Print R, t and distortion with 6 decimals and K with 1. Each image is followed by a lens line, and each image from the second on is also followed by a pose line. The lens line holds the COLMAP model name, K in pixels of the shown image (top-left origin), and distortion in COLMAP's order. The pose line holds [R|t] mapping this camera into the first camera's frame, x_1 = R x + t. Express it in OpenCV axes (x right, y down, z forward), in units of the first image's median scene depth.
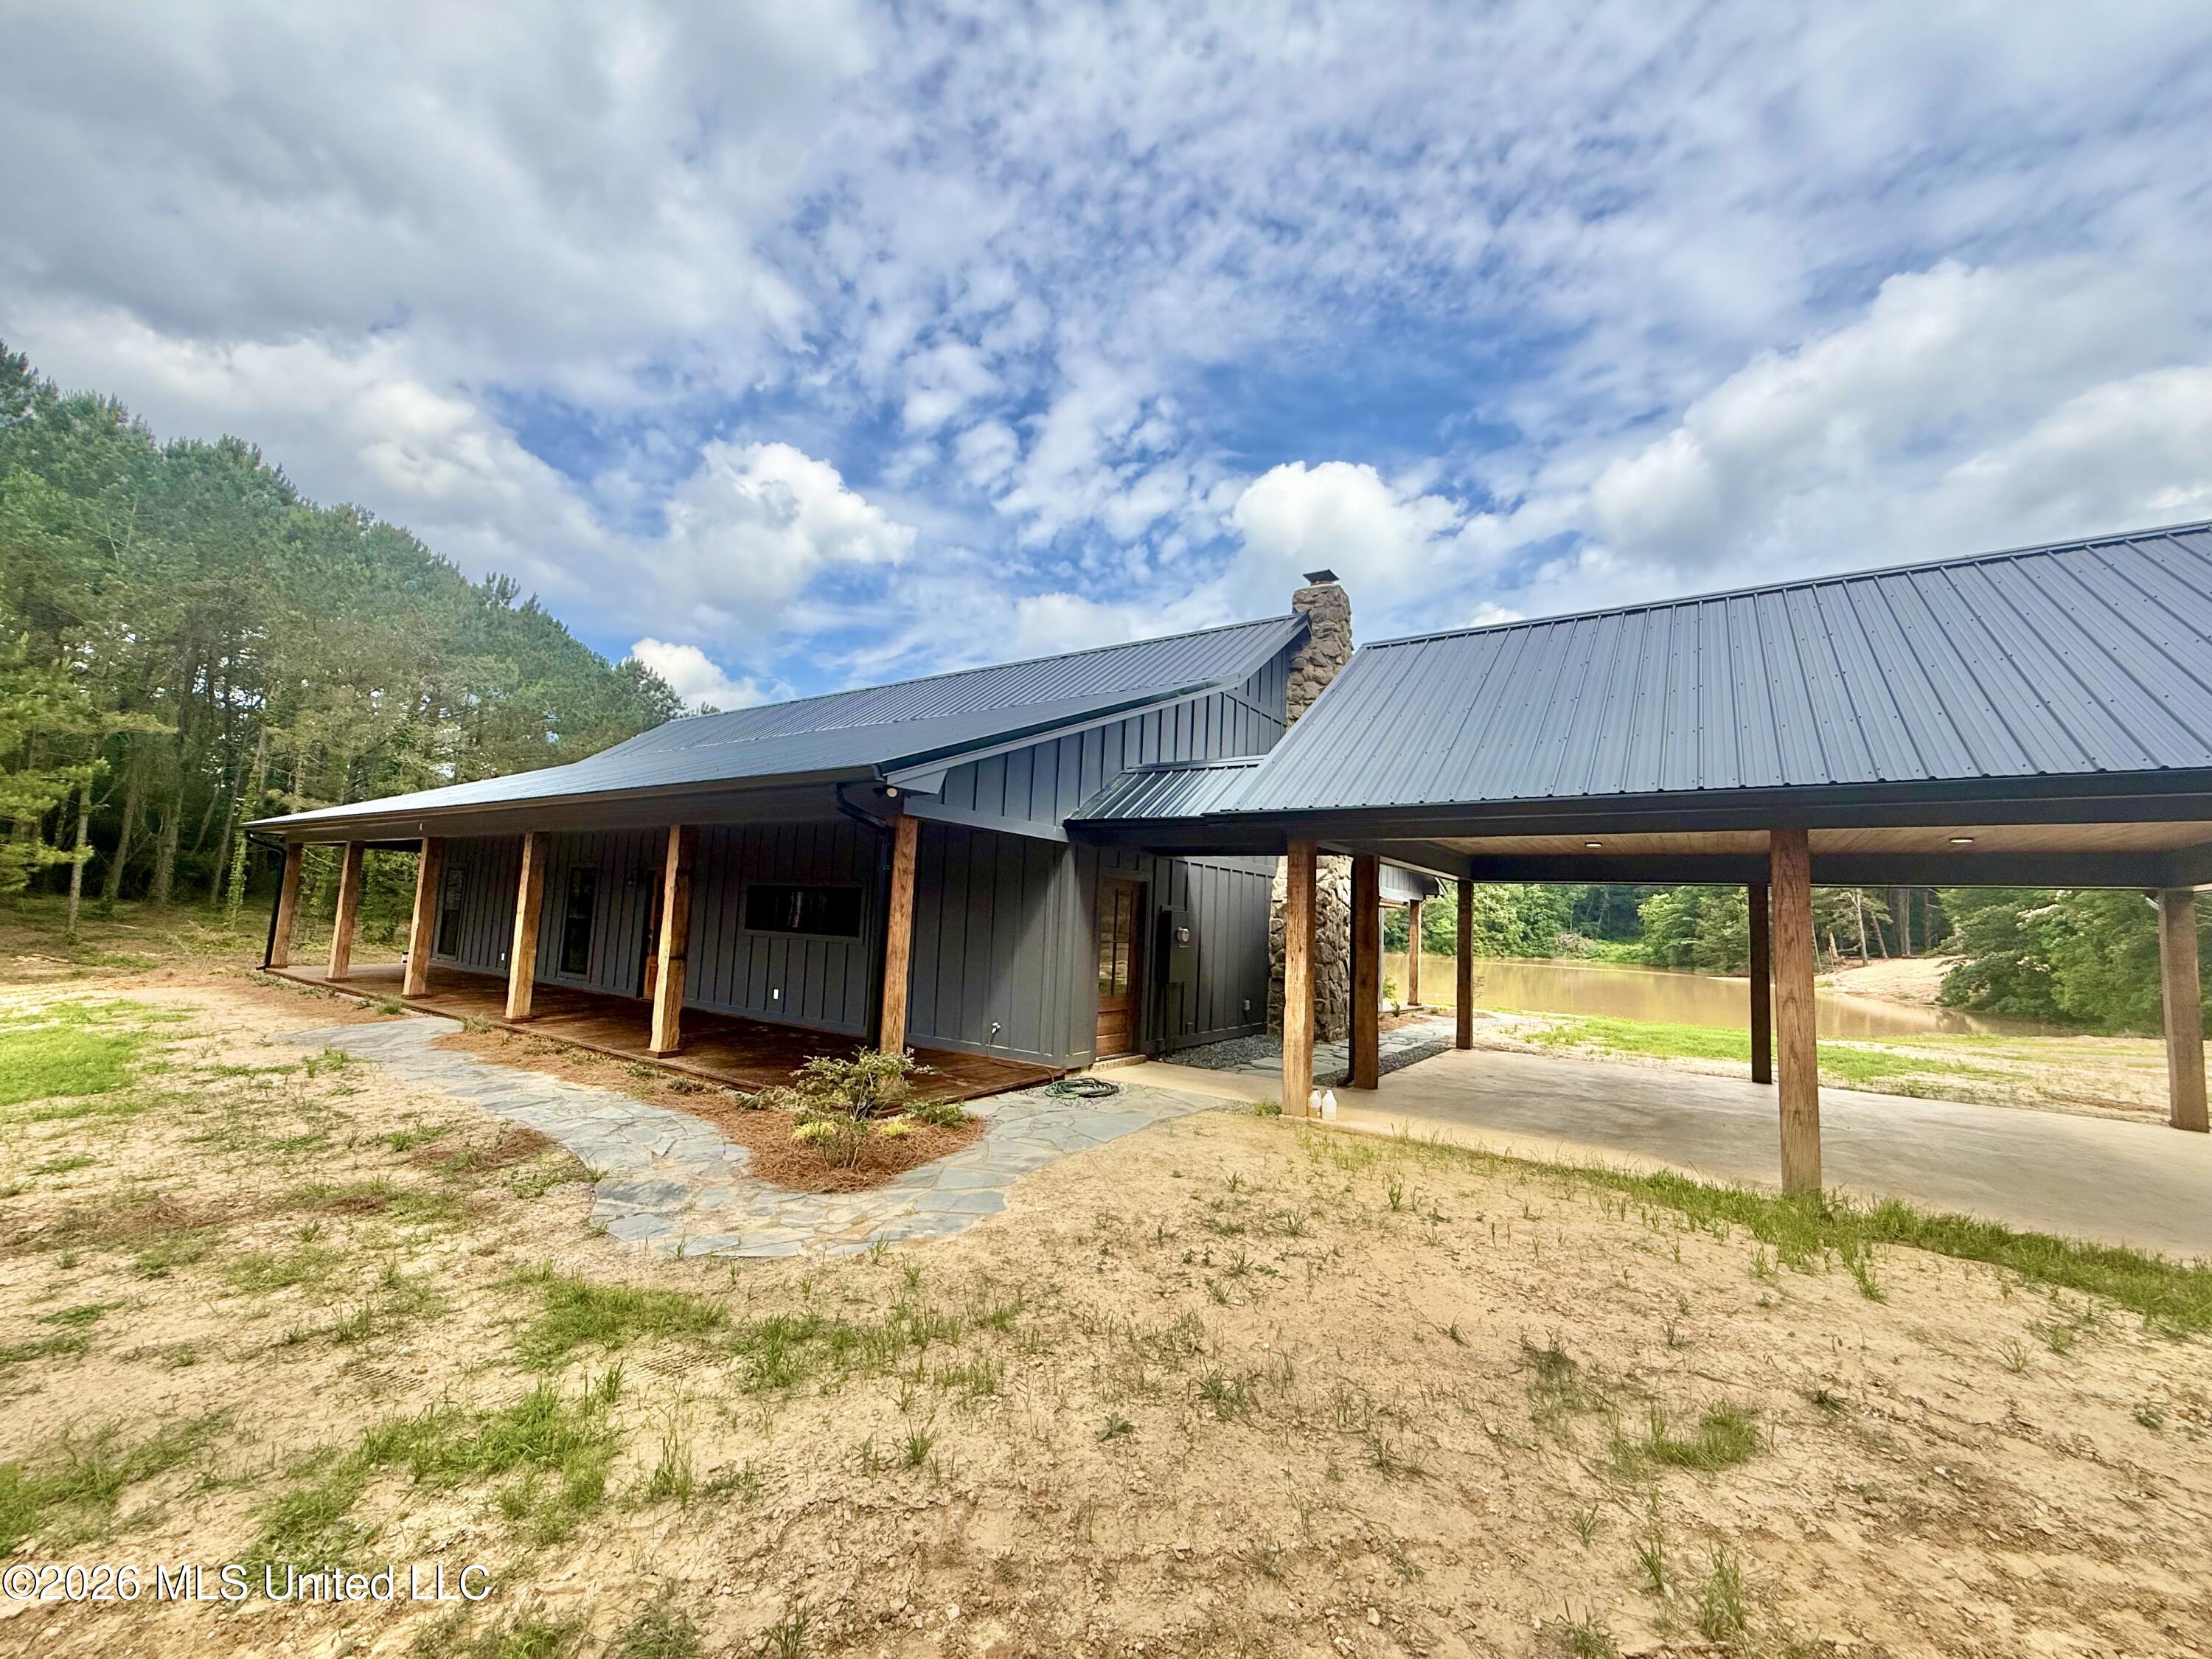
lens RADIAL K [[883.0, 0, 1099.8], [0, 883.0, 831.6], [0, 0, 1]] dist [-0.000477, 0.000542]
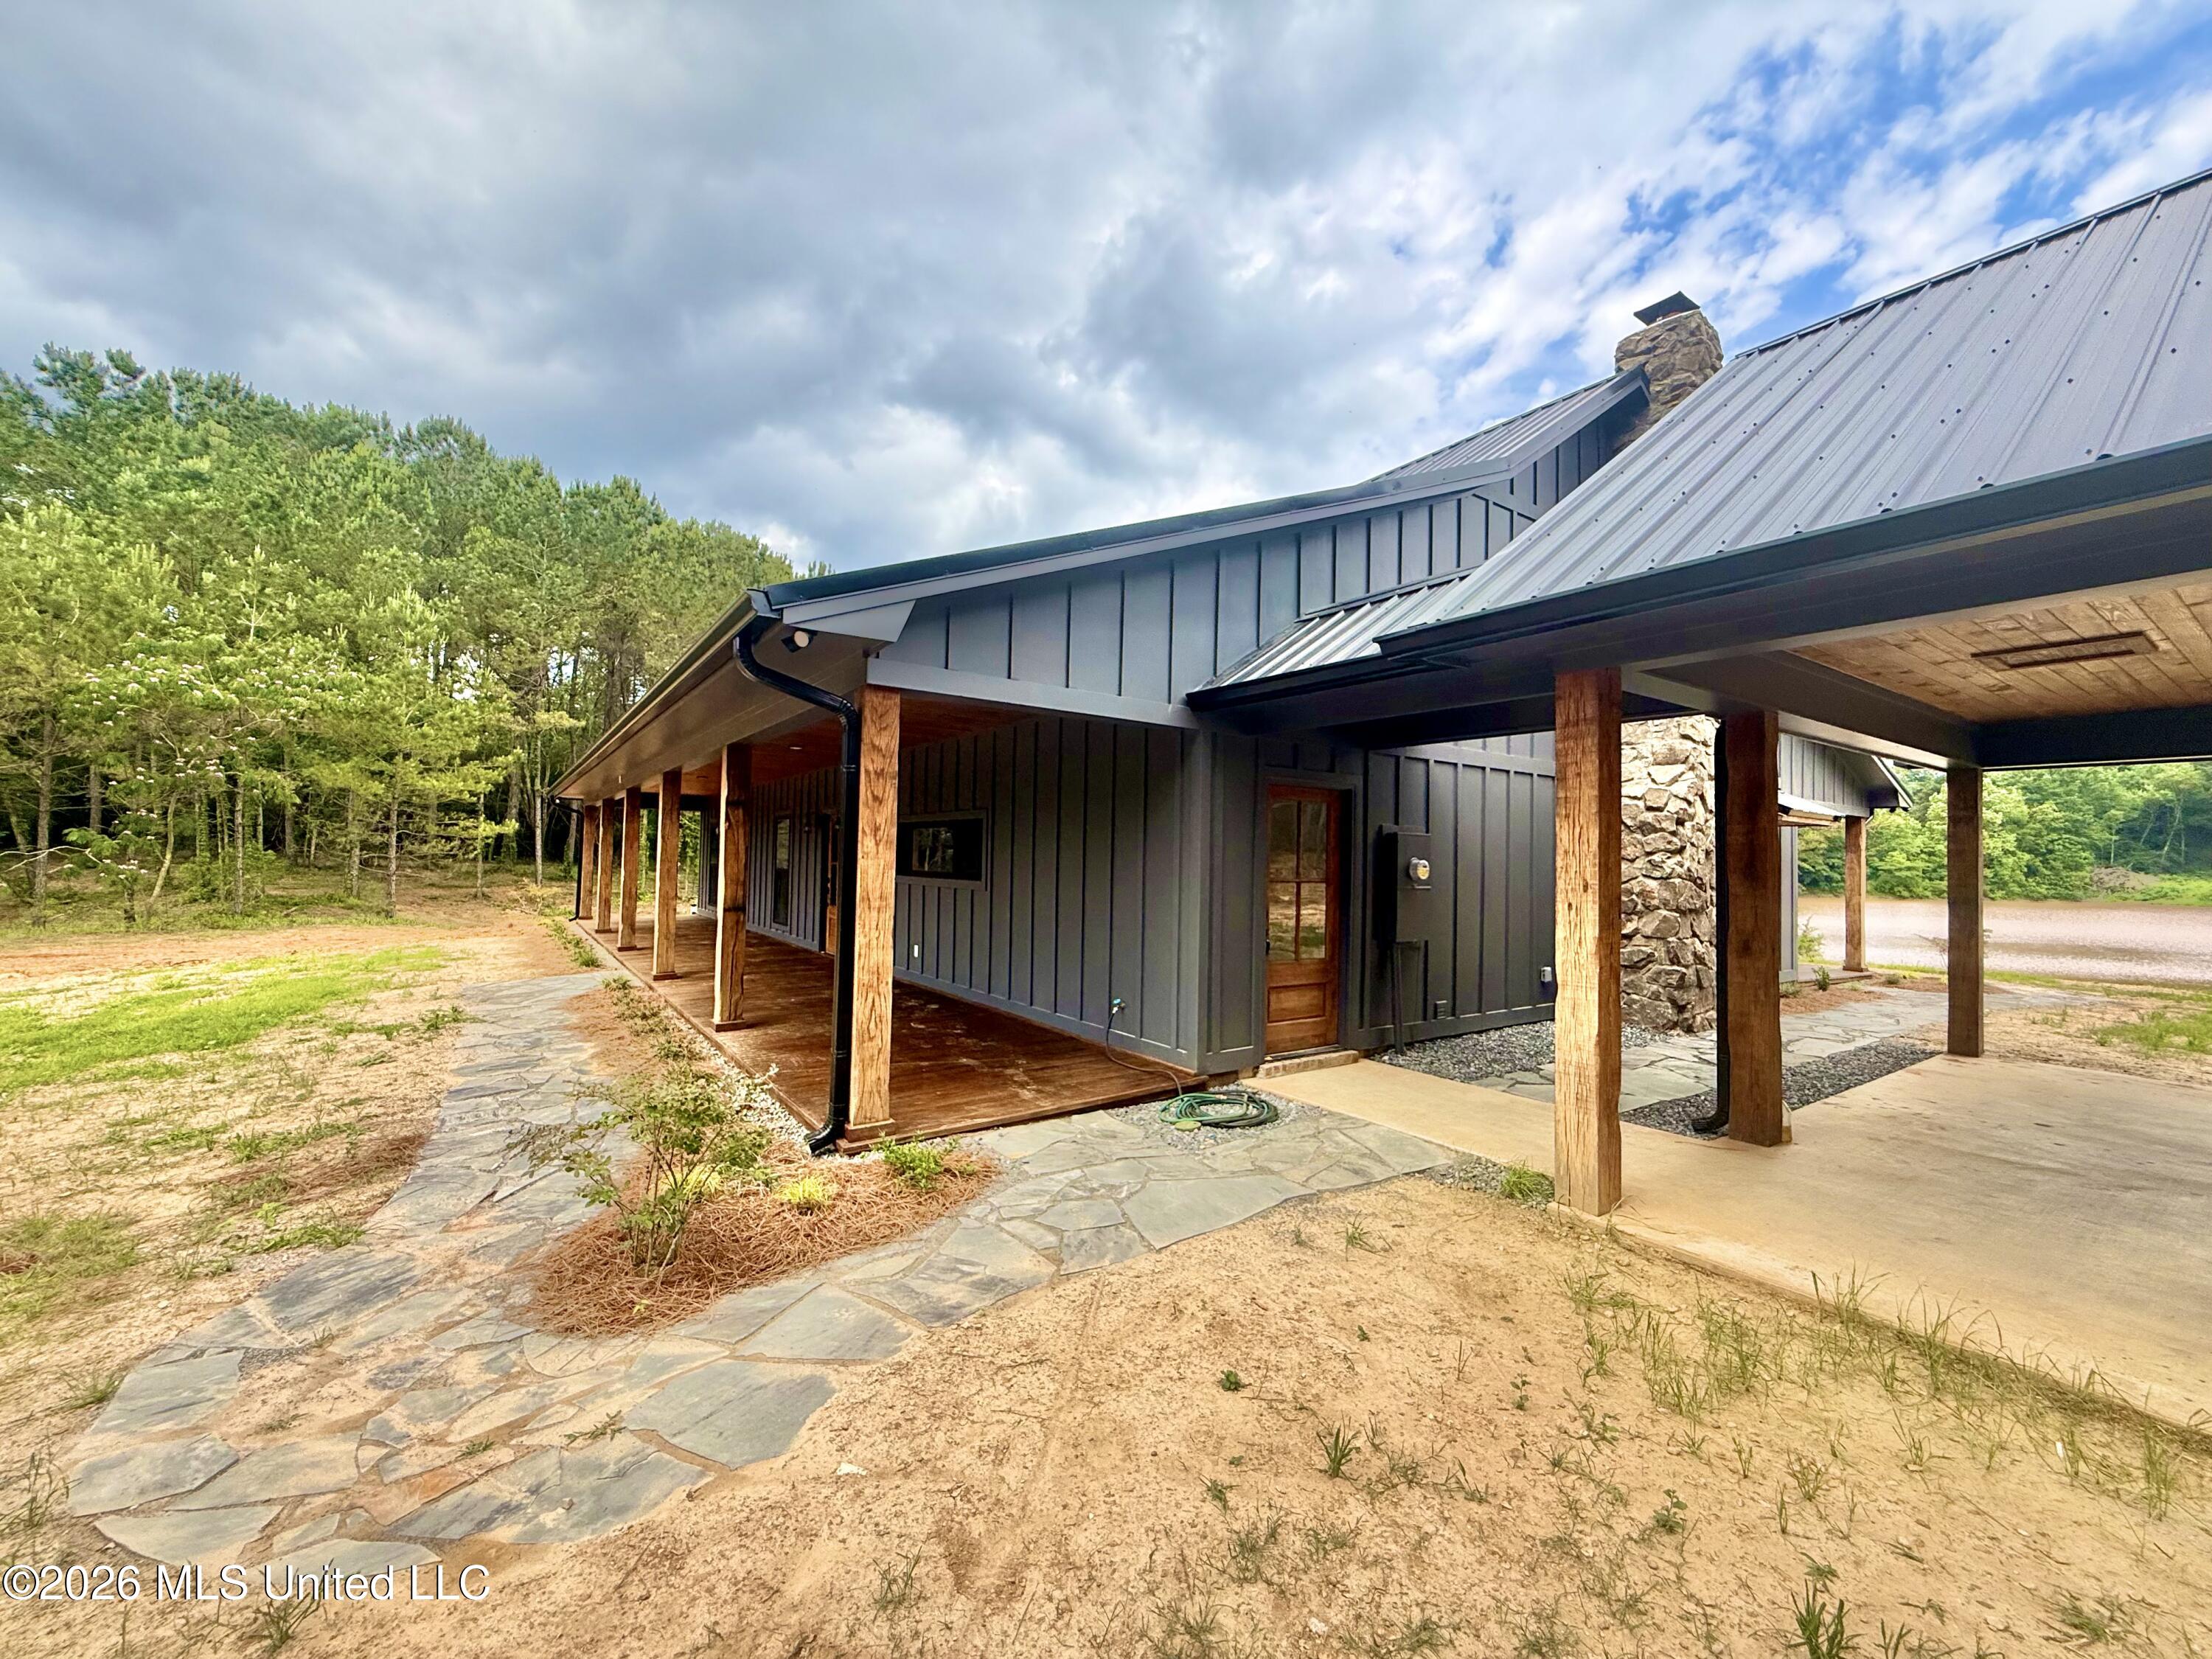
lens RADIAL K [[883.0, 0, 1099.8], [0, 883.0, 831.6], [0, 0, 1]] dist [-0.000477, 0.000542]
pose [[0.934591, -0.036493, -0.353848, 0.087435], [0.057084, 0.997218, 0.047924, 0.036707], [0.351115, -0.064989, 0.934074, 0.256694]]
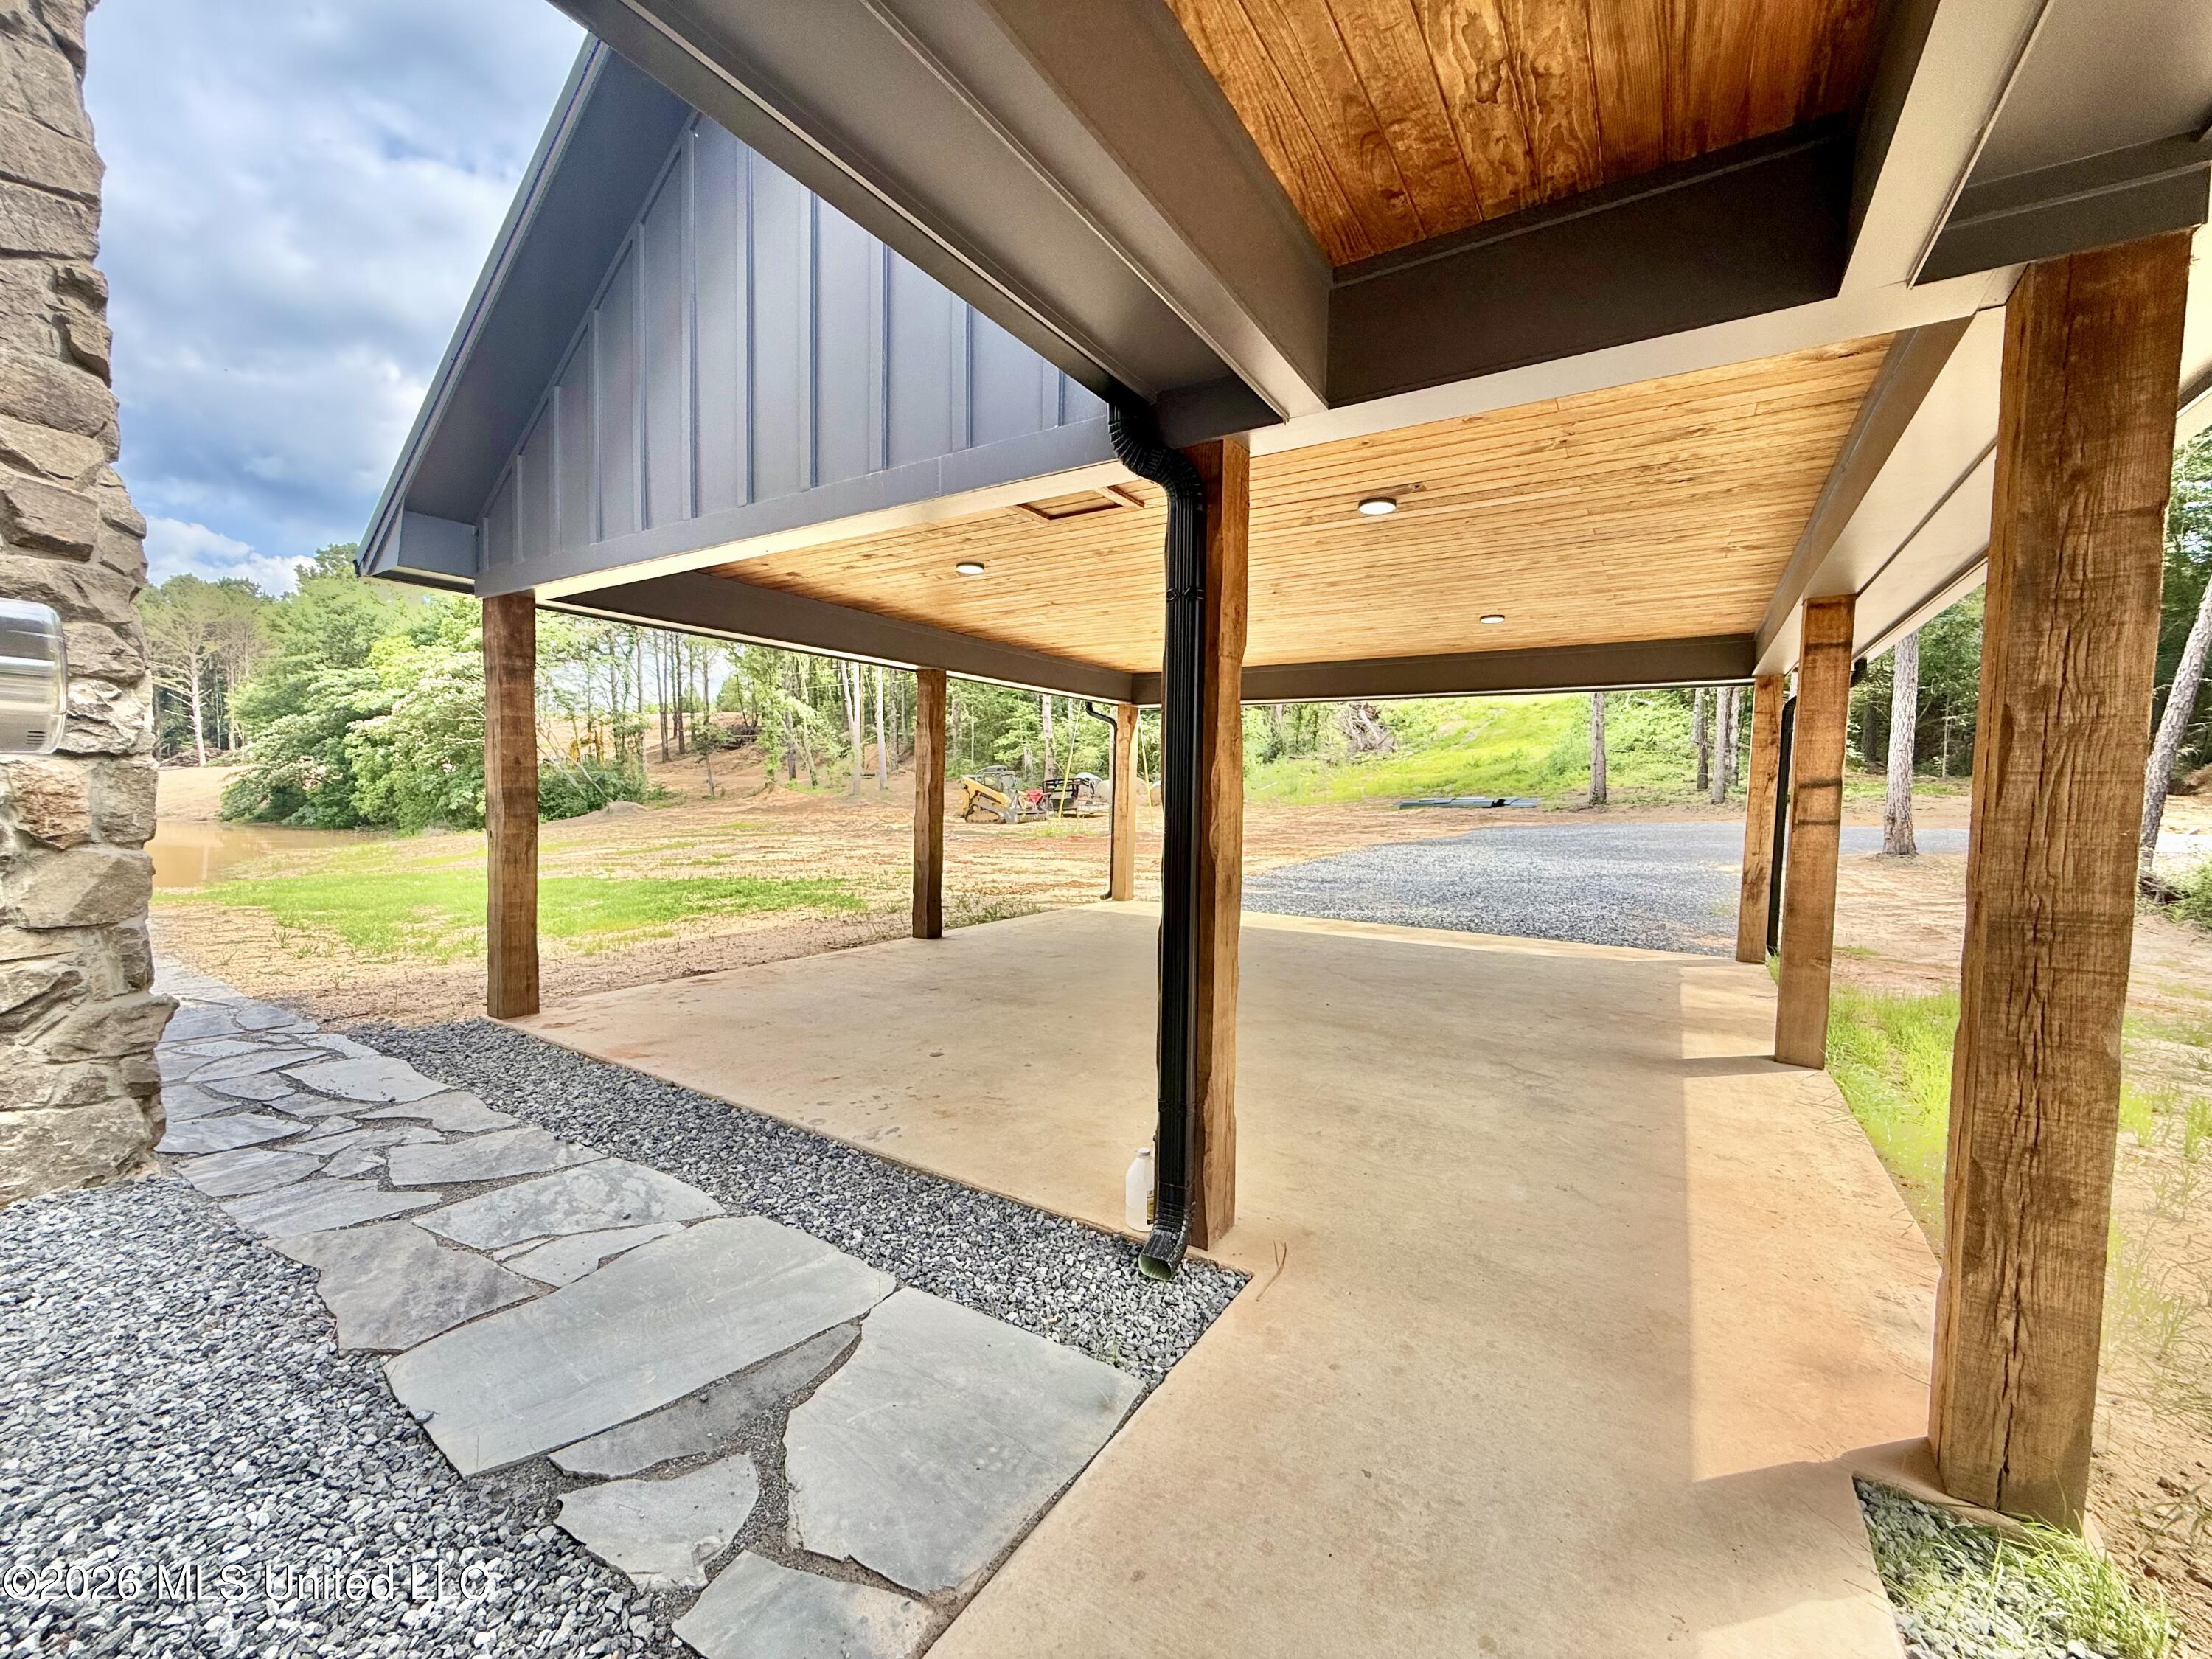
lens RADIAL K [[882.8, 0, 1098.4], [0, 882.8, 832.5], [0, 0, 1]] dist [-0.002114, 0.004024]
pose [[-0.033316, -0.095572, 0.994865, 0.007232], [-0.121622, 0.988407, 0.090879, 0.092962], [-0.992017, -0.117969, -0.044553, 0.754593]]
